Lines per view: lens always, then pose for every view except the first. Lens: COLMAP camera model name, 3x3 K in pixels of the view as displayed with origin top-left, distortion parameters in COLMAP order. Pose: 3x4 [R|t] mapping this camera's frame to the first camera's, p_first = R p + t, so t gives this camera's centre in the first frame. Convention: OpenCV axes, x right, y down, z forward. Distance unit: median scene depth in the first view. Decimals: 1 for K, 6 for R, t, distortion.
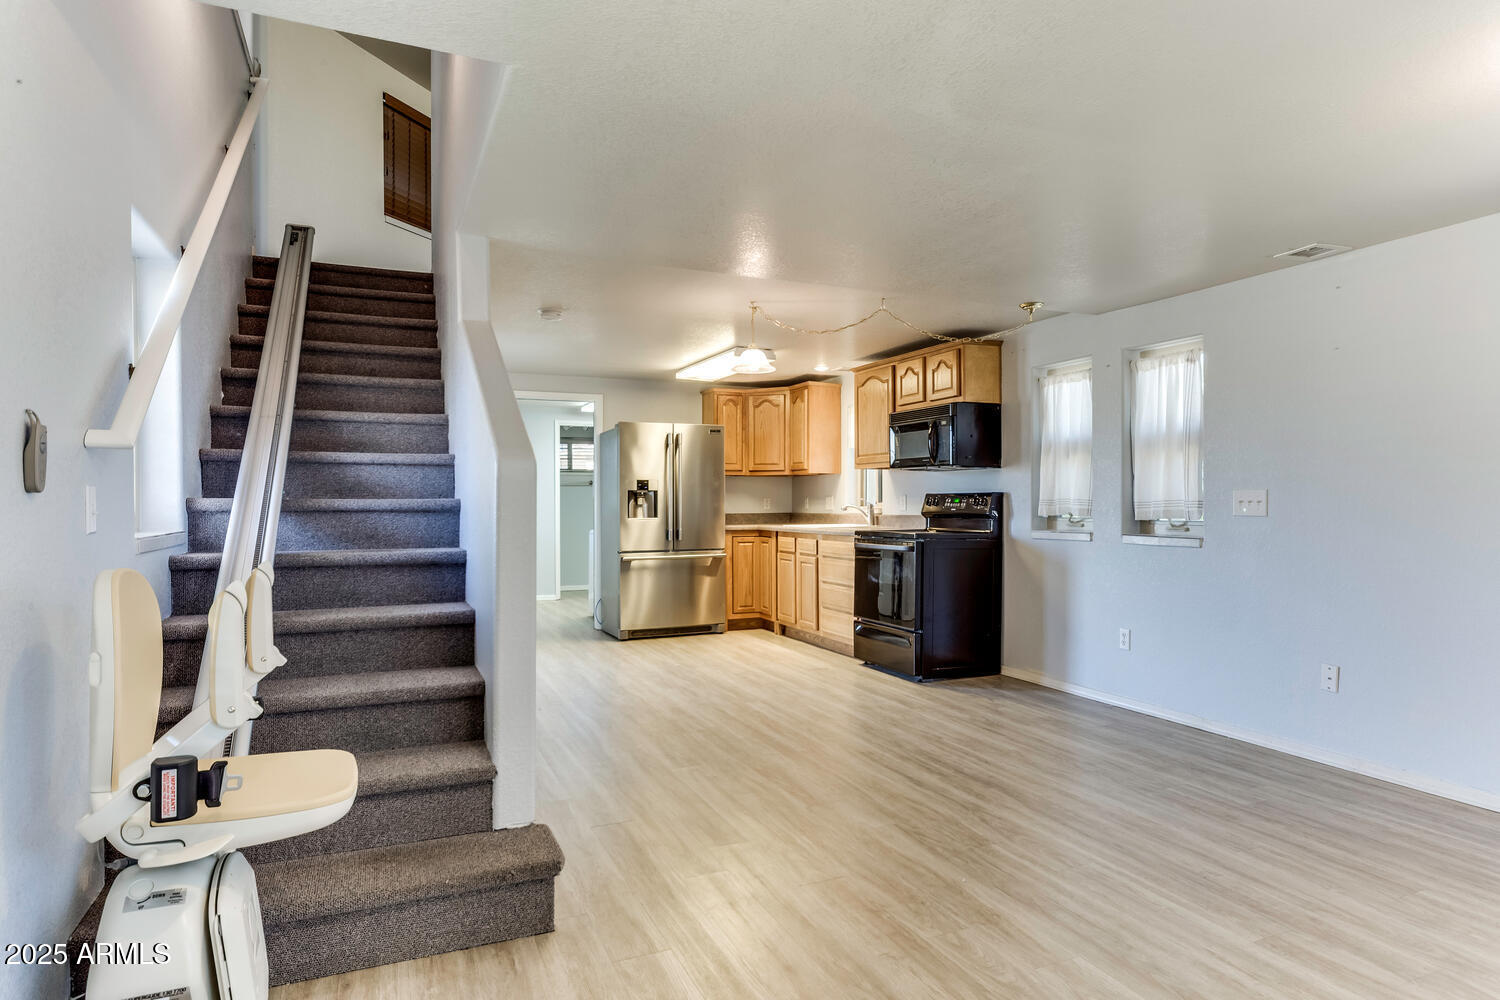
lens RADIAL K [[865.9, 0, 750.0], [0, 865.9, 500.0], [0, 0, 1]] dist [0.002483, 0.001074]
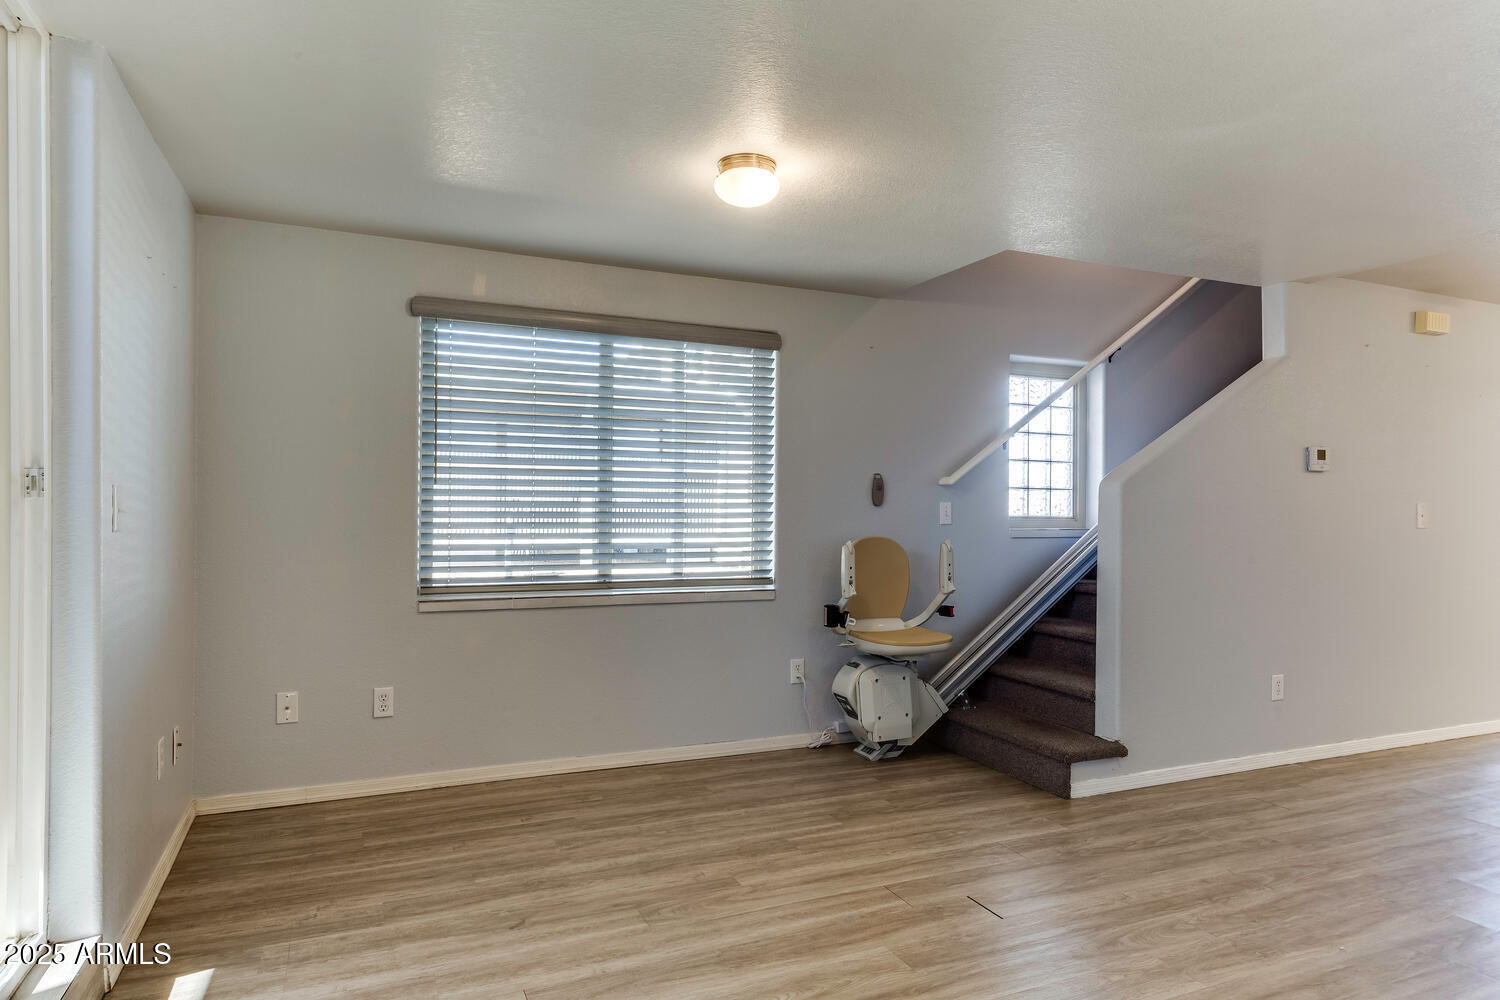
lens RADIAL K [[865.9, 0, 750.0], [0, 865.9, 500.0], [0, 0, 1]] dist [0.002483, 0.001074]
pose [[-0.001964, -0.006113, -0.999979, 0.393786], [-0.006746, 0.999959, -0.006099, -0.001571], [0.999975, 0.006734, -0.002005, 0.140478]]
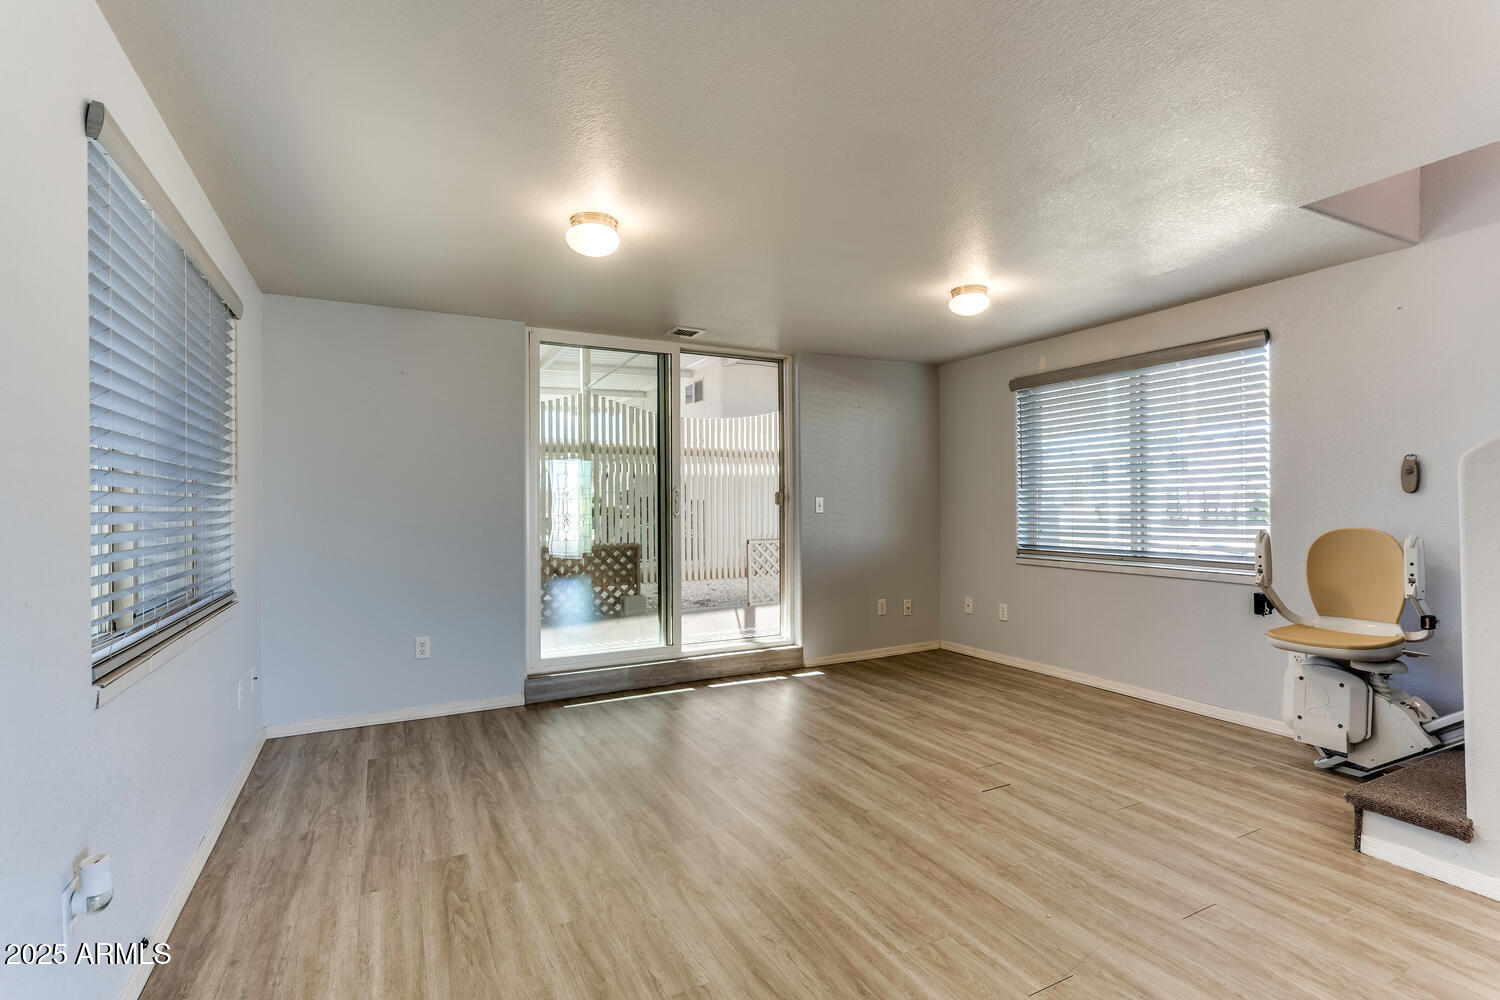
lens RADIAL K [[702.7, 0, 750.0], [0, 702.7, 500.0], [0, 0, 1]] dist [0.002198, 0.000543]
pose [[-0.997394, 0.009719, -0.071488, 0.212263], [0.010348, 0.999911, -0.008440, 0.001663], [0.071399, -0.009158, -0.997406, 0.601057]]
